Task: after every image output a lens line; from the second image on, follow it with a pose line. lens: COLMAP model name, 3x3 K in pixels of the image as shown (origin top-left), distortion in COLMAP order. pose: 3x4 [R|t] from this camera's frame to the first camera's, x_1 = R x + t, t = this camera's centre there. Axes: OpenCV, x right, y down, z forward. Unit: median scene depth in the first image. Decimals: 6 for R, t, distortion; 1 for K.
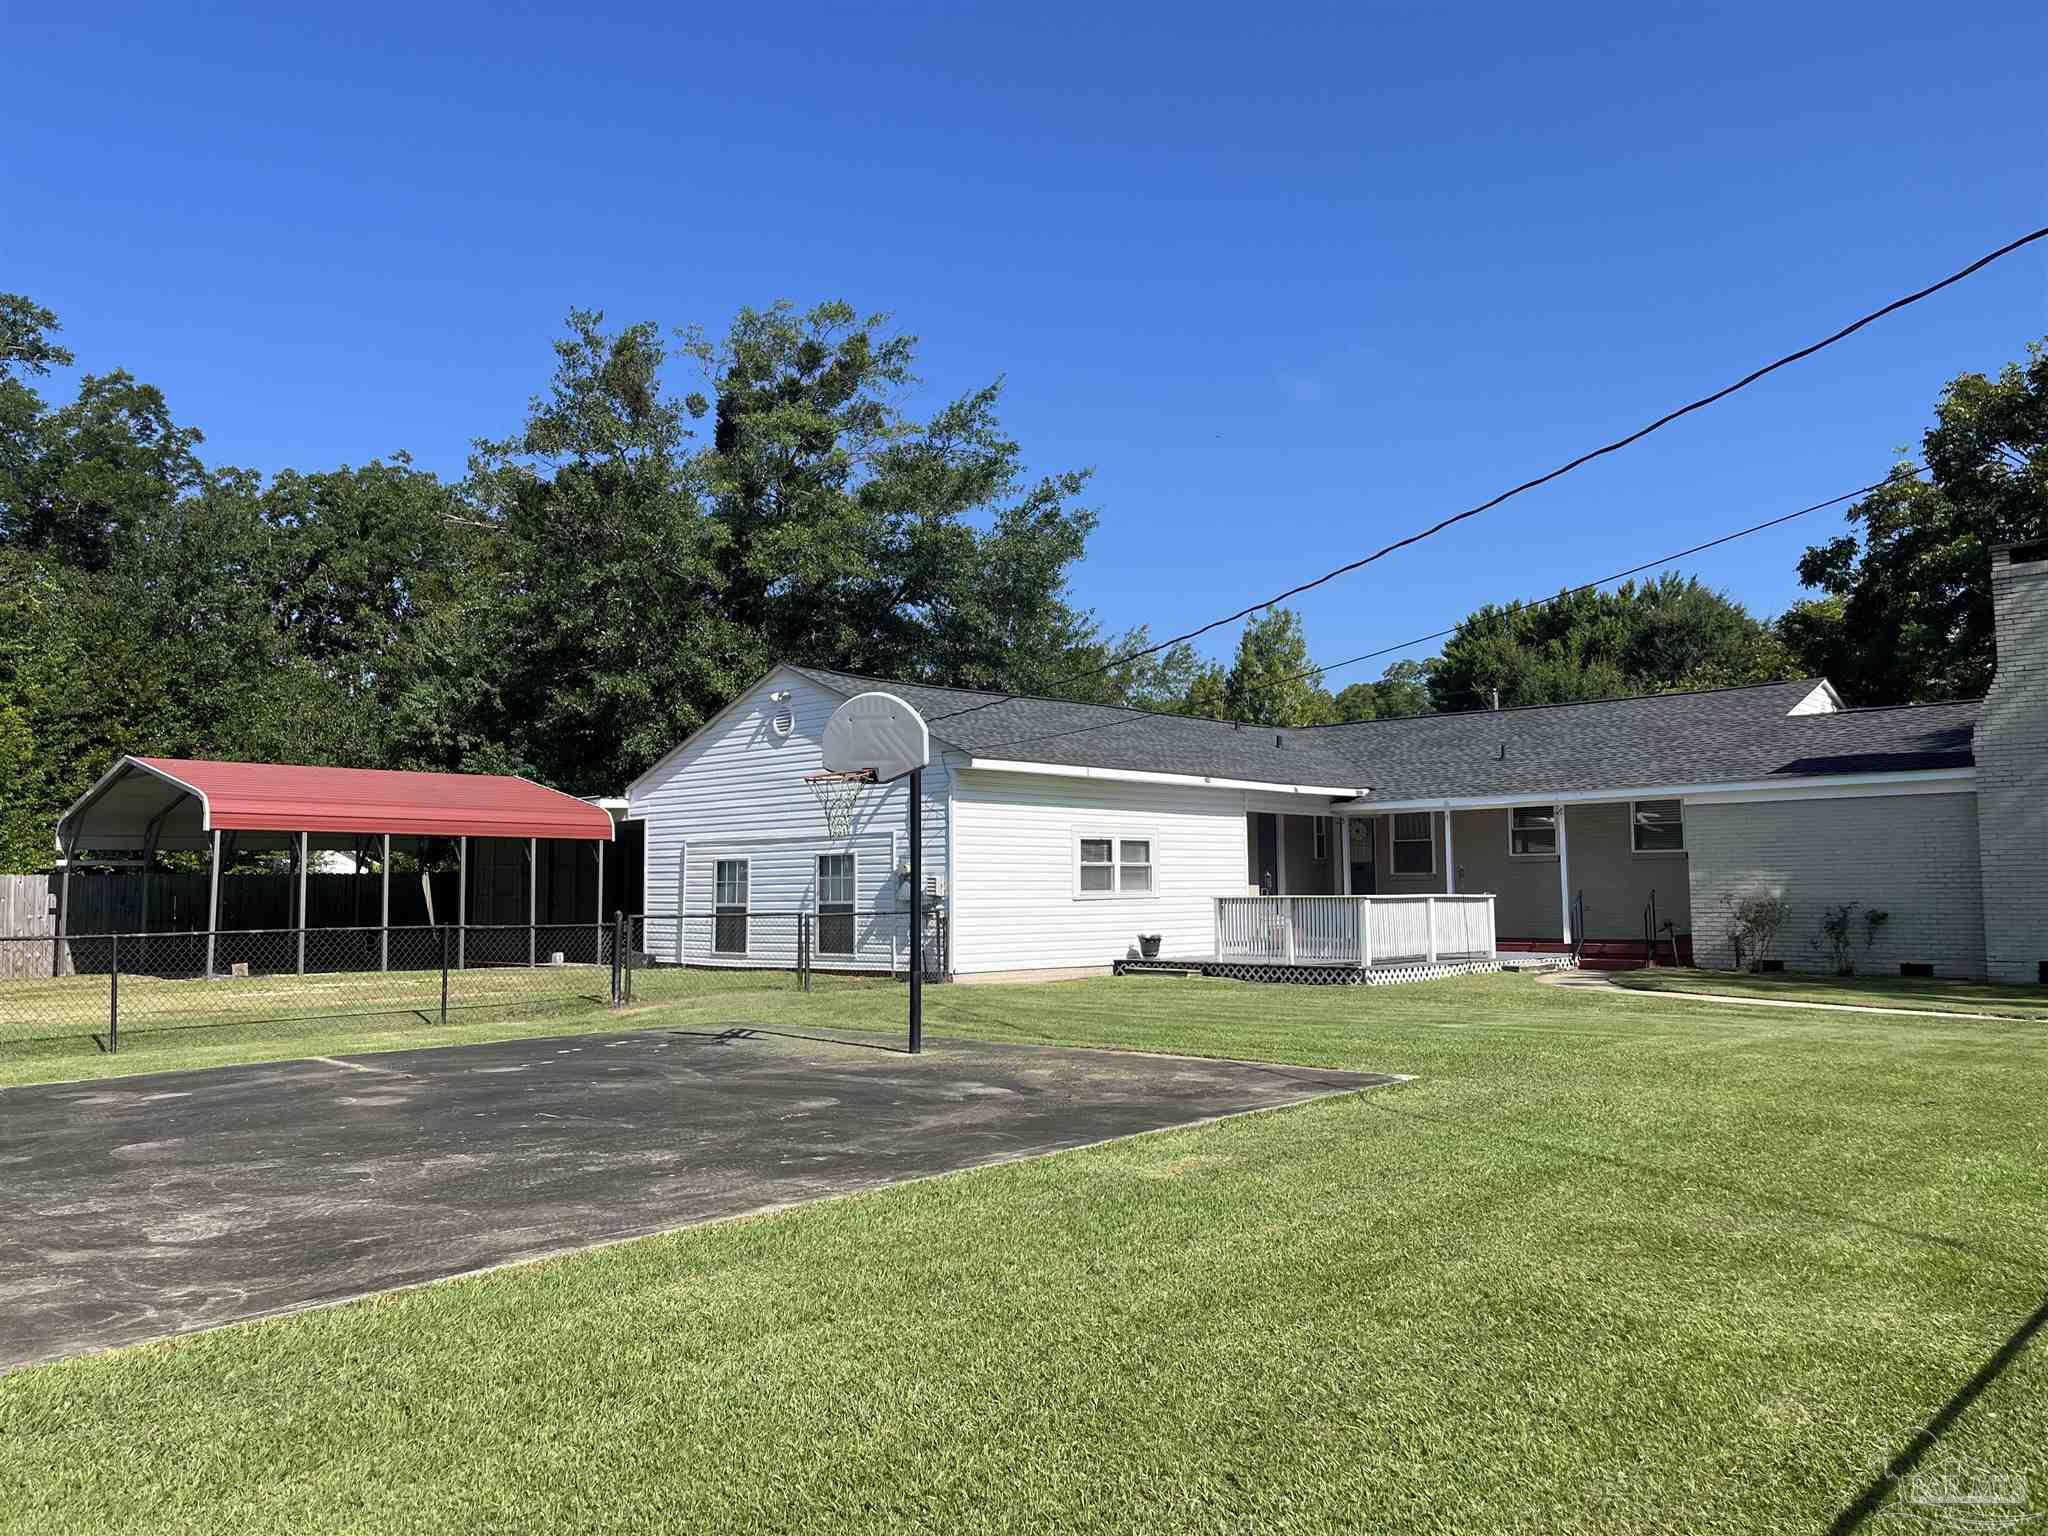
lens RADIAL K [[1521.7, 0, 1014.0], [0, 1521.7, 779.1], [0, 0, 1]] dist [0.049099, -0.016189]
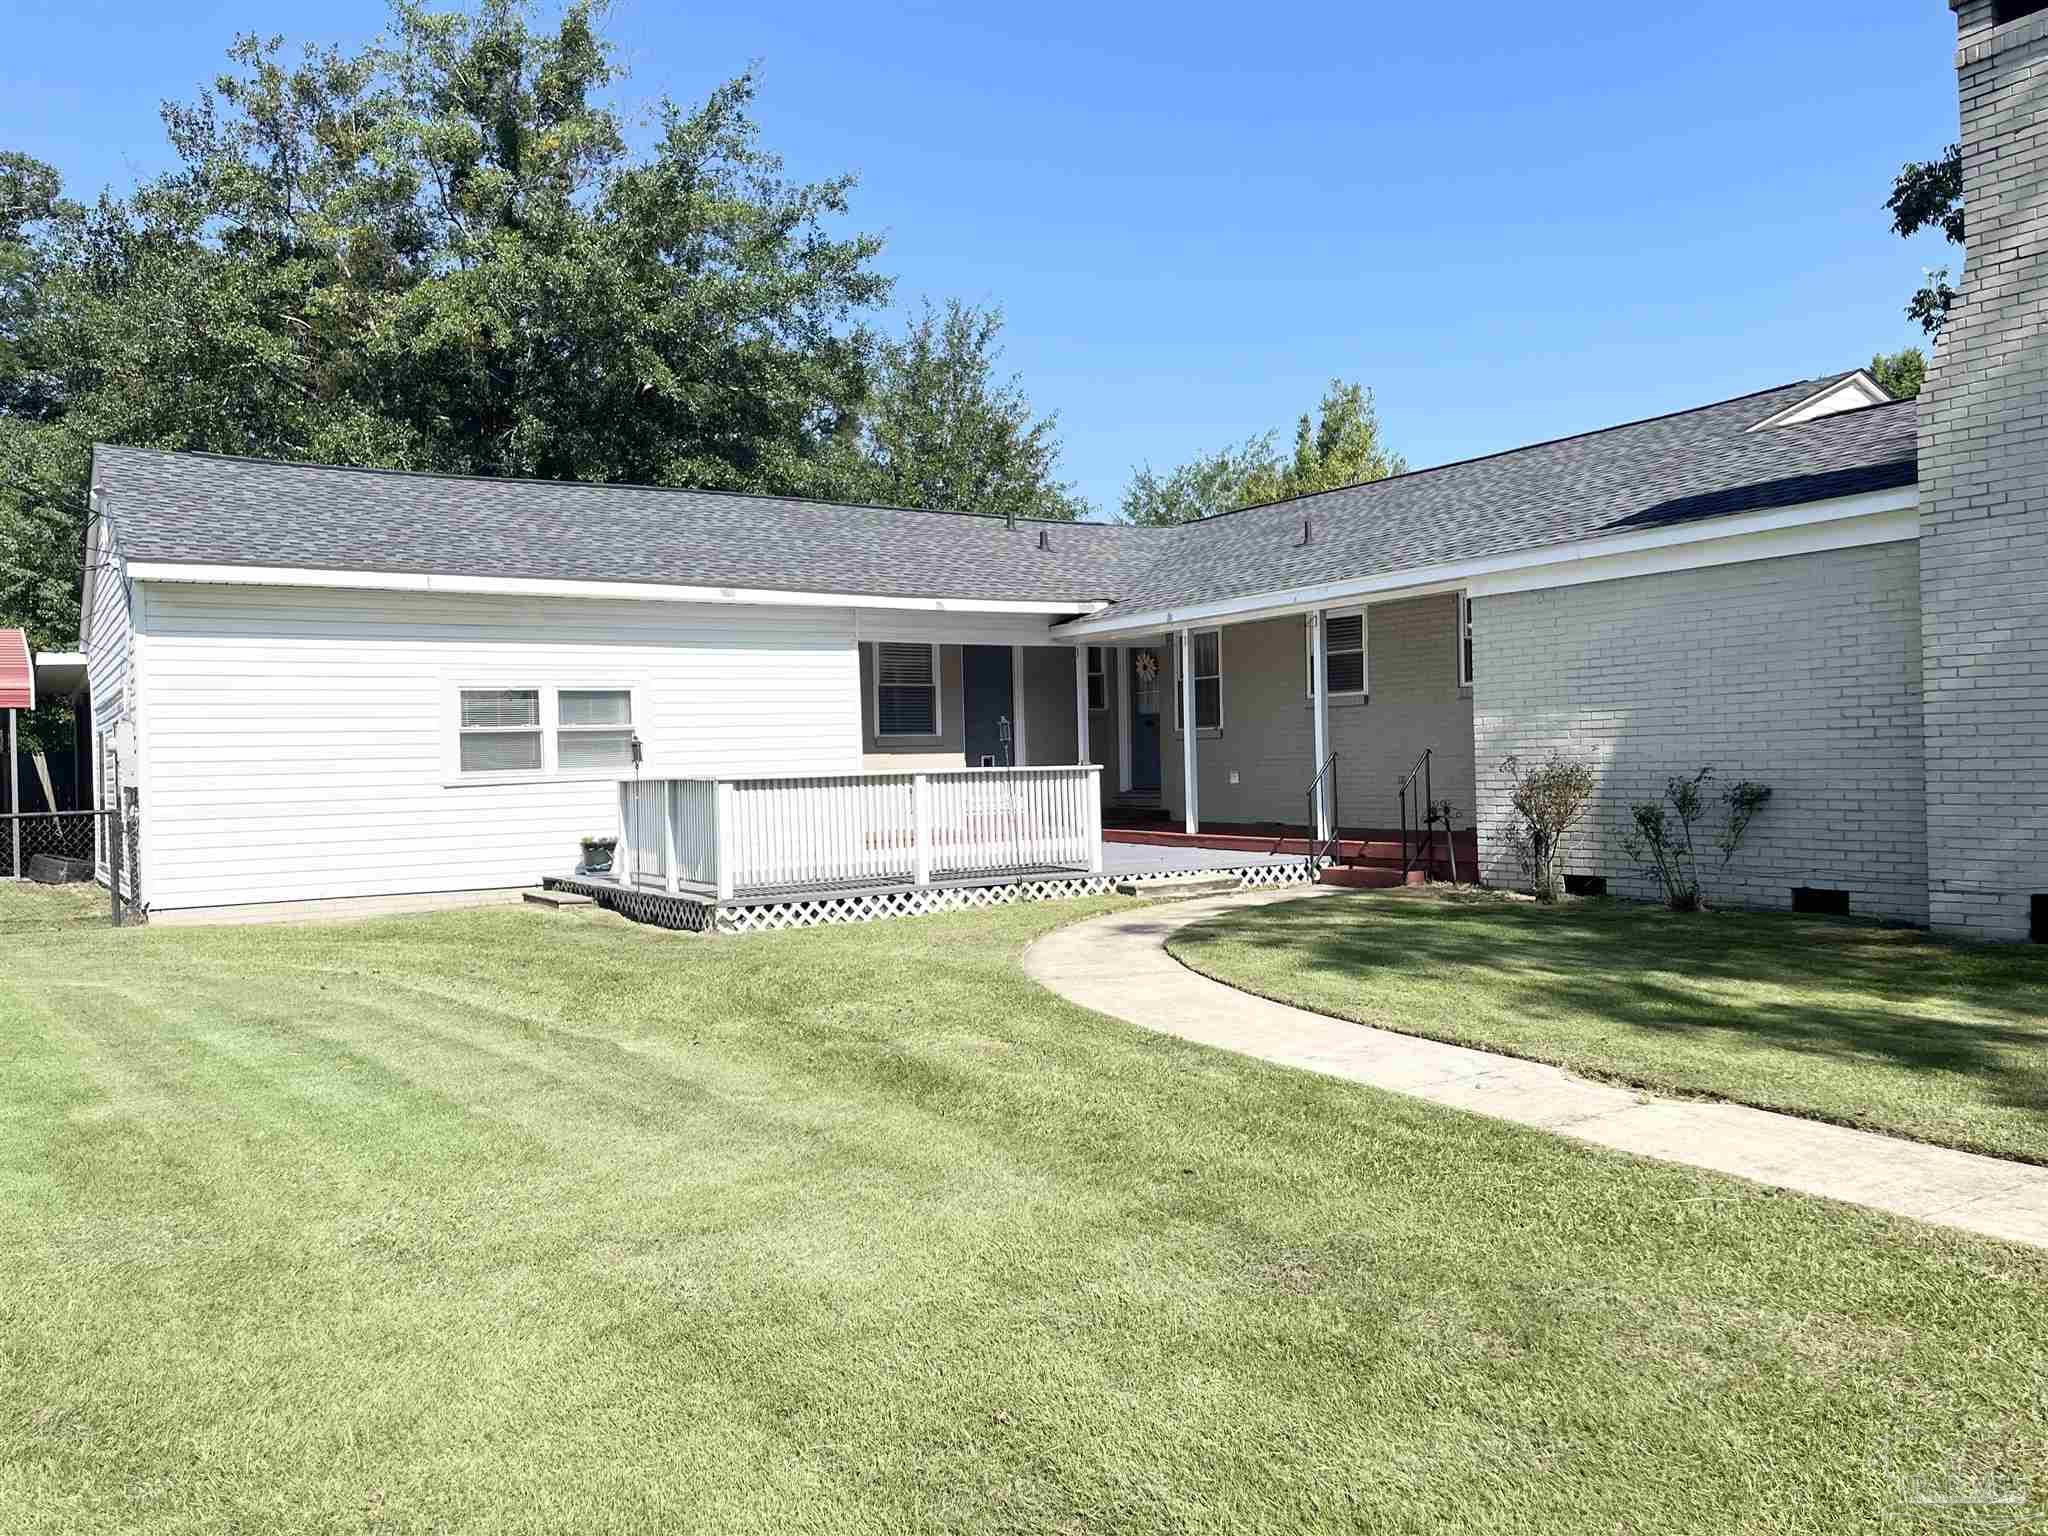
lens RADIAL K [[1521.7, 0, 1030.9], [0, 1521.7, 757.6], [0, 0, 1]] dist [0.049099, -0.016189]
pose [[0.974188, -0.017972, -0.225024, 0.409010], [0.036021, 0.996429, 0.076362, 0.026231], [0.222848, -0.082497, 0.971356, 0.415684]]
